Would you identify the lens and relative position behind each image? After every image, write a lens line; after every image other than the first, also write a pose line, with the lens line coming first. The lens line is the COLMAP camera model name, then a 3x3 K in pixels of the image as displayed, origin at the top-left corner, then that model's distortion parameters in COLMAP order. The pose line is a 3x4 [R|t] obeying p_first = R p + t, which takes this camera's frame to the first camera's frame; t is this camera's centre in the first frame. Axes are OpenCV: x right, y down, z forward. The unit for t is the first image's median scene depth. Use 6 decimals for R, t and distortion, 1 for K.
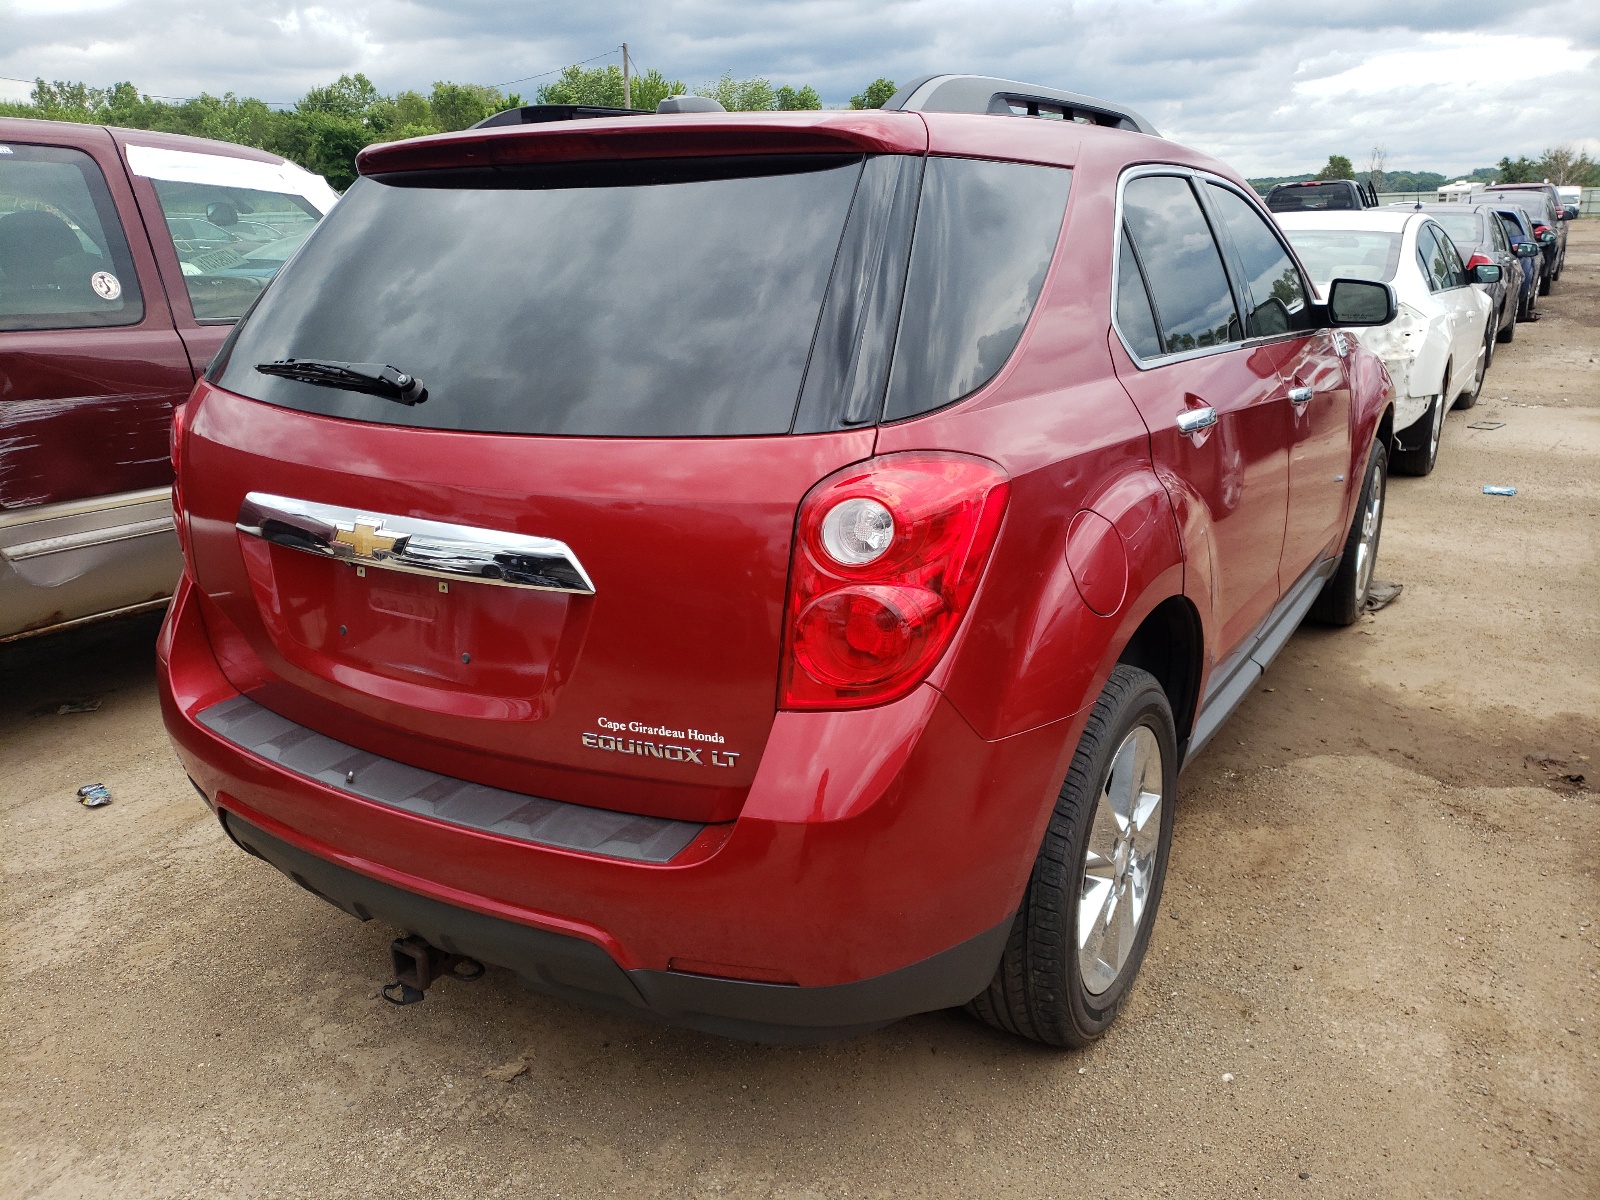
lens RADIAL K [[1215.8, 0, 796.4], [0, 1215.8, 593.8], [0, 0, 1]] dist [-0.004242, 0.004070]
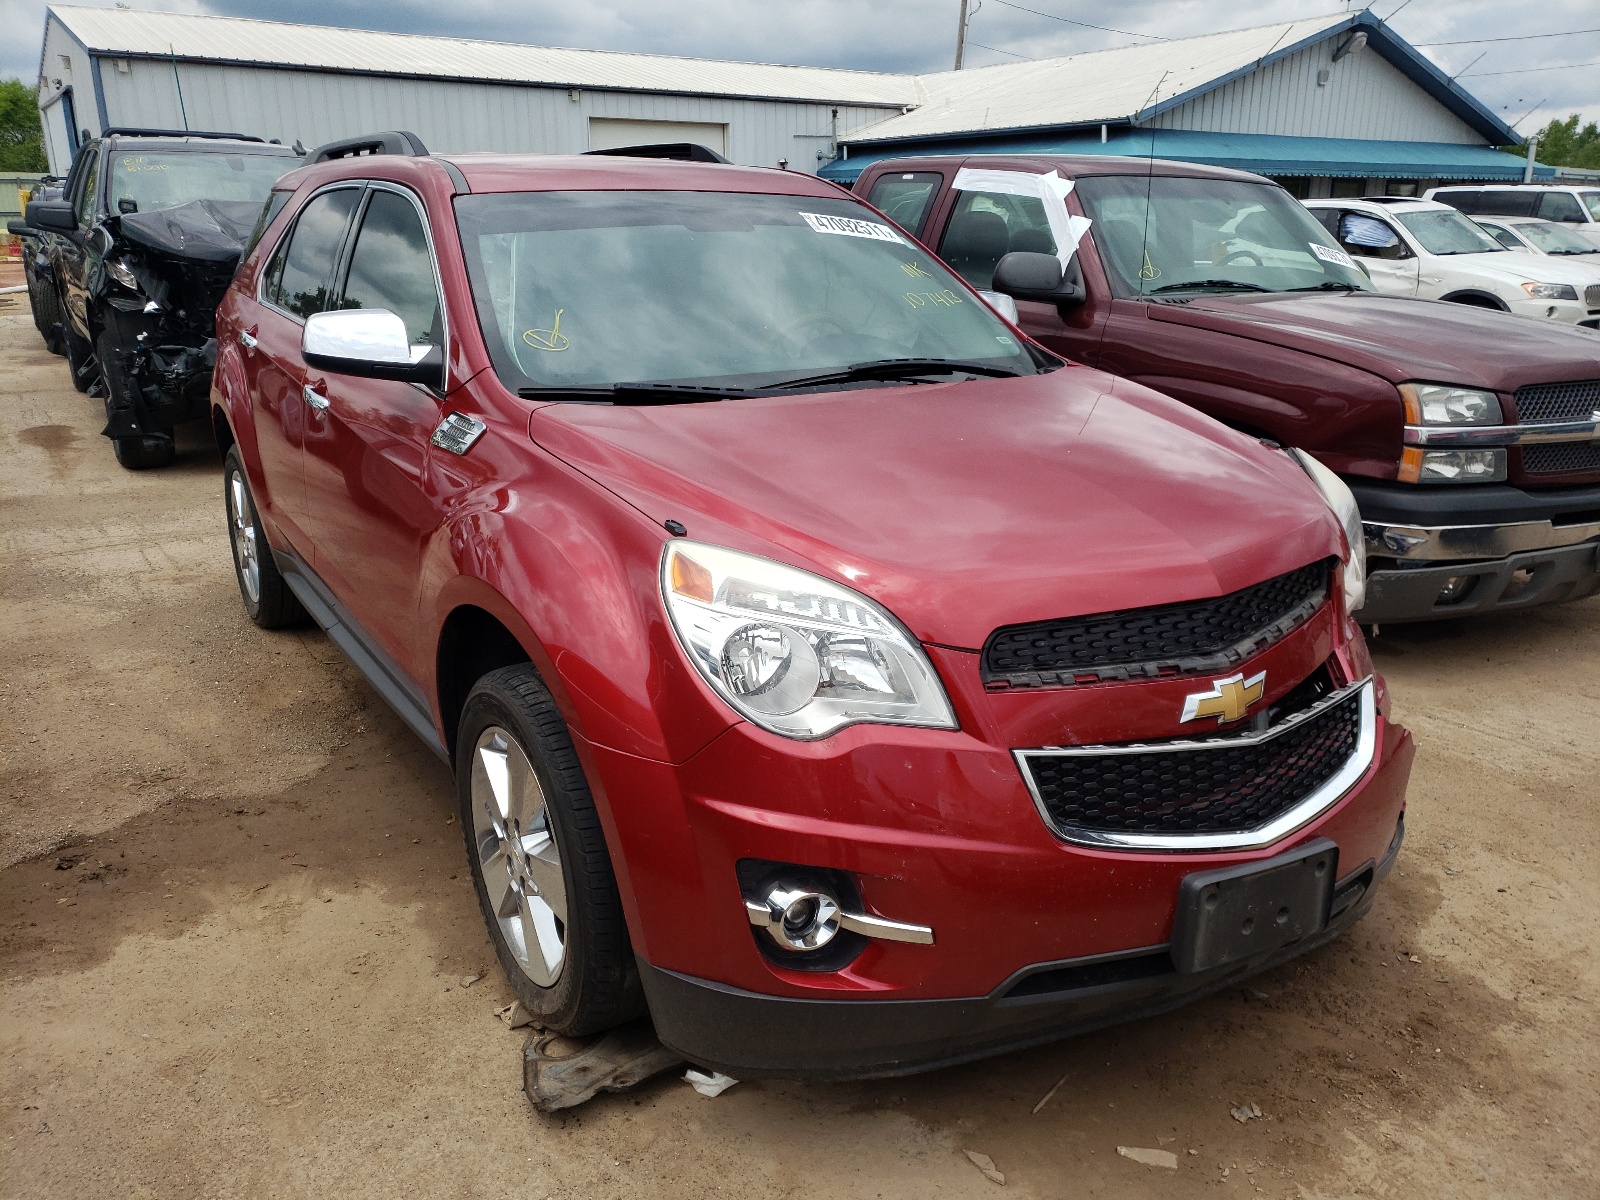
lens RADIAL K [[1215.8, 0, 798.0], [0, 1215.8, 606.7], [0, 0, 1]] dist [-0.004242, 0.004070]
pose [[-0.412582, 0.290535, -0.863345, 1.130511], [-0.273319, 0.864620, 0.421580, -0.530819], [0.868949, 0.409905, -0.277318, 1.631507]]
